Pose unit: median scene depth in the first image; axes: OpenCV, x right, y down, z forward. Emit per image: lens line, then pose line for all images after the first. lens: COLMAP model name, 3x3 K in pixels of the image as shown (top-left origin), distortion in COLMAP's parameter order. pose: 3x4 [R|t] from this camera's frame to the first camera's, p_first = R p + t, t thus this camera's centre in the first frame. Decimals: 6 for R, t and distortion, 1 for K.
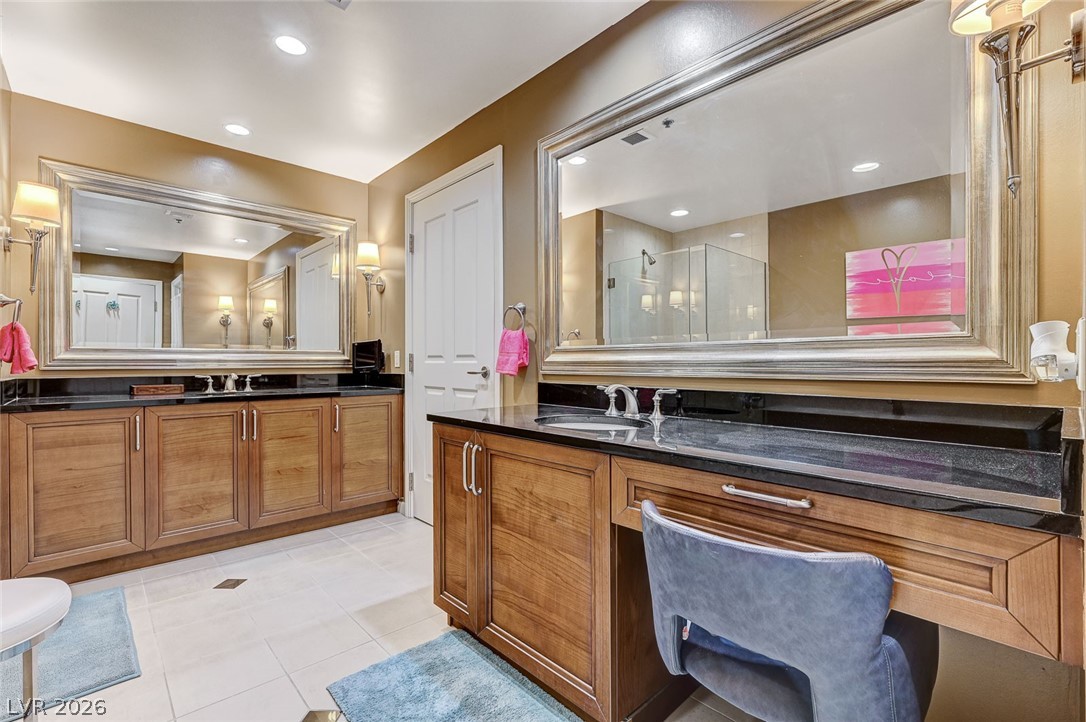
lens RADIAL K [[490.9, 0, 545.1], [0, 490.9, 365.9], [0, 0, 1]] dist [0.002421, -0.000727]
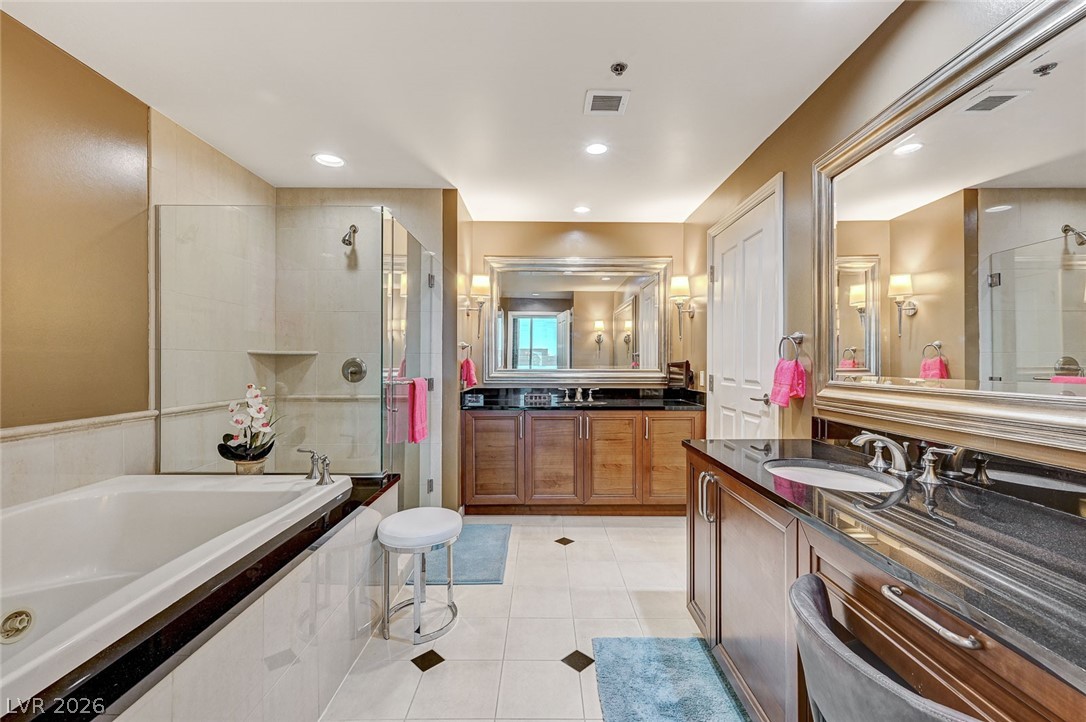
lens RADIAL K [[461.1, 0, 540.5], [0, 461.1, 362.3], [0, 0, 1]] dist [-0.000369, 0.001352]
pose [[0.724053, 0.002832, -0.689739, 0.196070], [-0.005206, 0.999986, -0.001359, -0.060299], [0.689725, 0.004575, 0.724057, -0.007172]]
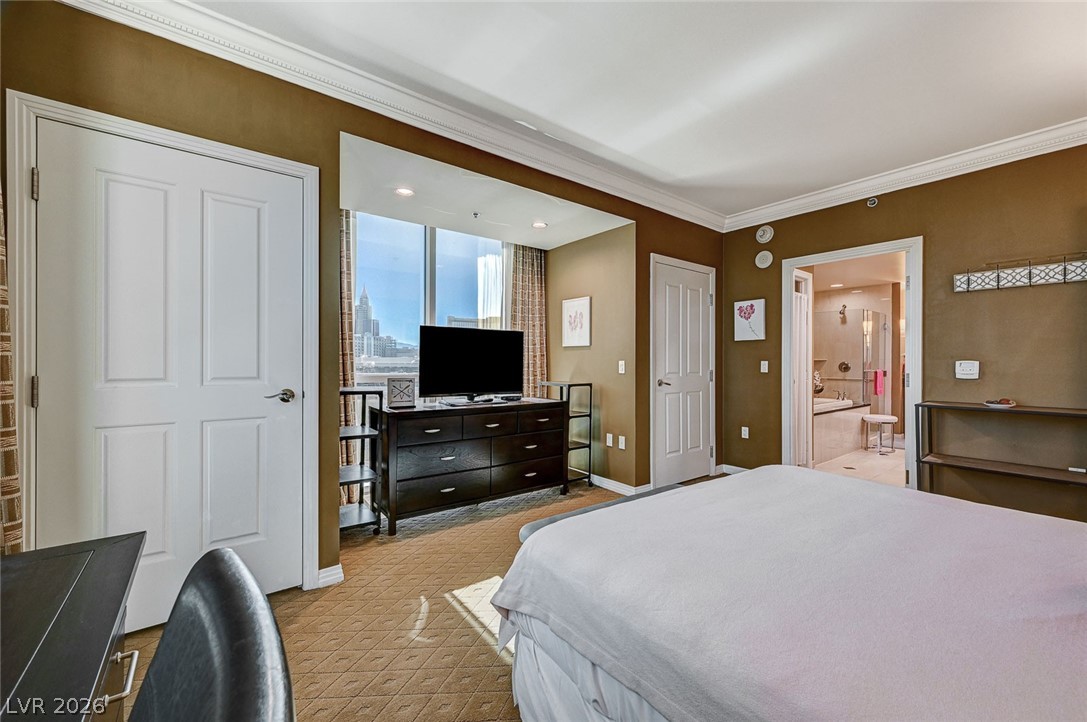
lens RADIAL K [[434.9, 0, 547.6], [0, 434.9, 365.4], [0, 0, 1]] dist [-0.003095, 0.000013]
pose [[-0.093416, 0.003259, -0.995622, 2.101872], [-0.001762, 0.999993, 0.003439, -0.052125], [0.995626, 0.002076, -0.093410, -1.205917]]
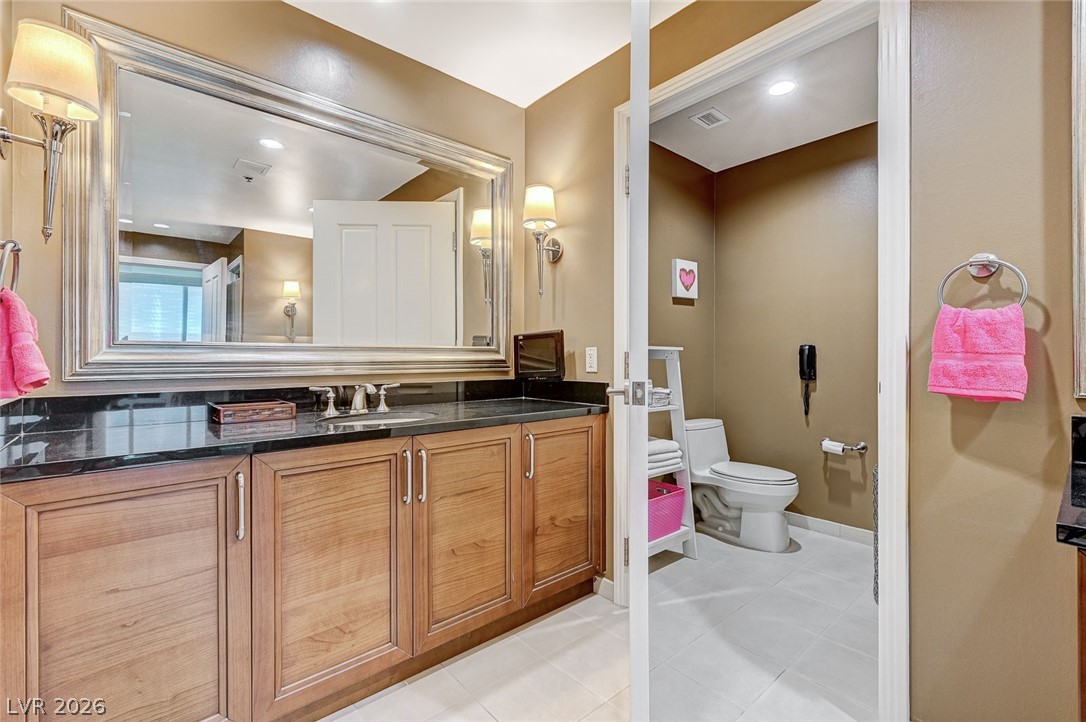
lens RADIAL K [[461.1, 0, 526.8], [0, 461.1, 358.7], [0, 0, 1]] dist [-0.000369, 0.001352]
pose [[0.999292, 0.002081, -0.037556, -0.468112], [-0.002123, 0.999997, -0.001083, -0.018326], [0.037554, 0.001162, 0.999294, 0.482520]]
